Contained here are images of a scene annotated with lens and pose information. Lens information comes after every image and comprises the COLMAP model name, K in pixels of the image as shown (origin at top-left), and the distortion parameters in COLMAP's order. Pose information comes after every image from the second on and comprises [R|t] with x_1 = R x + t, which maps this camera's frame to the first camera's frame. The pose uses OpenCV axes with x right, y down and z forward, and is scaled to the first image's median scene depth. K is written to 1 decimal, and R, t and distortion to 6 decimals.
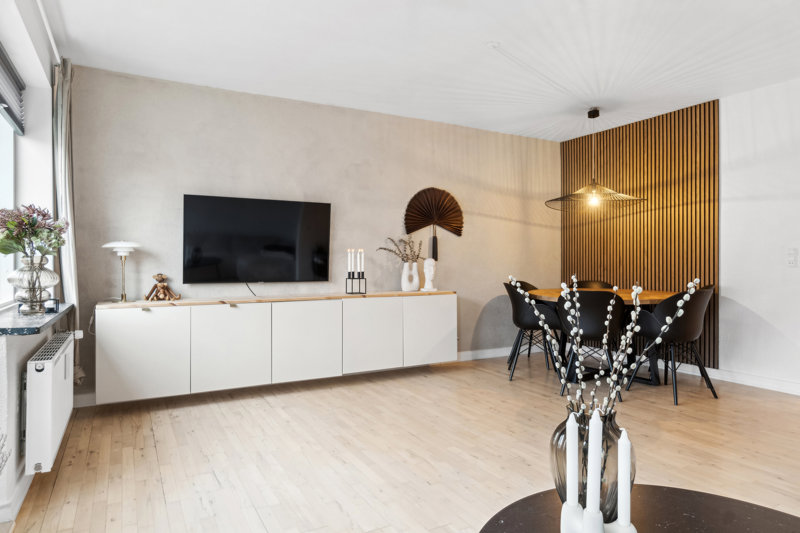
lens RADIAL K [[490.4, 0, 395.6], [0, 490.4, 264.8], [0, 0, 1]] dist [-0.001889, 0.001907]
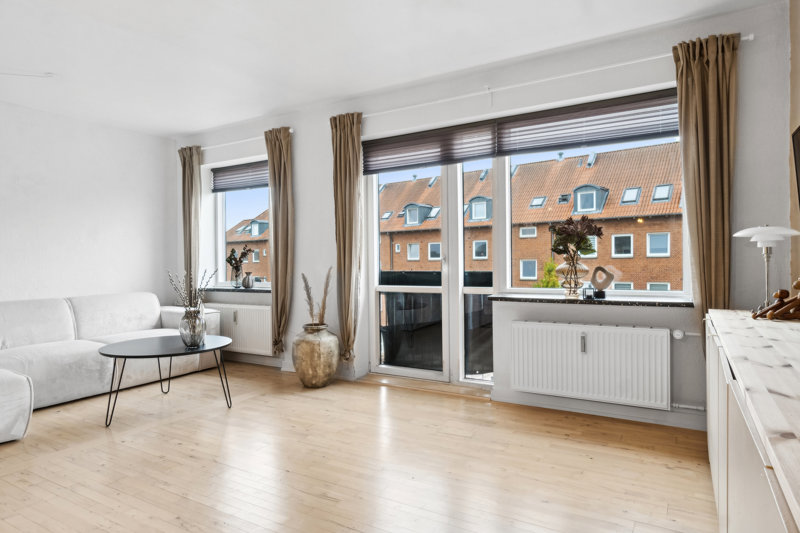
lens RADIAL K [[490.4, 0, 396.0], [0, 490.4, 266.4], [0, 0, 1]] dist [-0.001889, 0.001907]
pose [[-0.872513, 0.011601, -0.488453, 0.306280], [0.009709, 0.999932, 0.006406, -0.000848], [0.488495, 0.000847, -0.872566, 1.660768]]
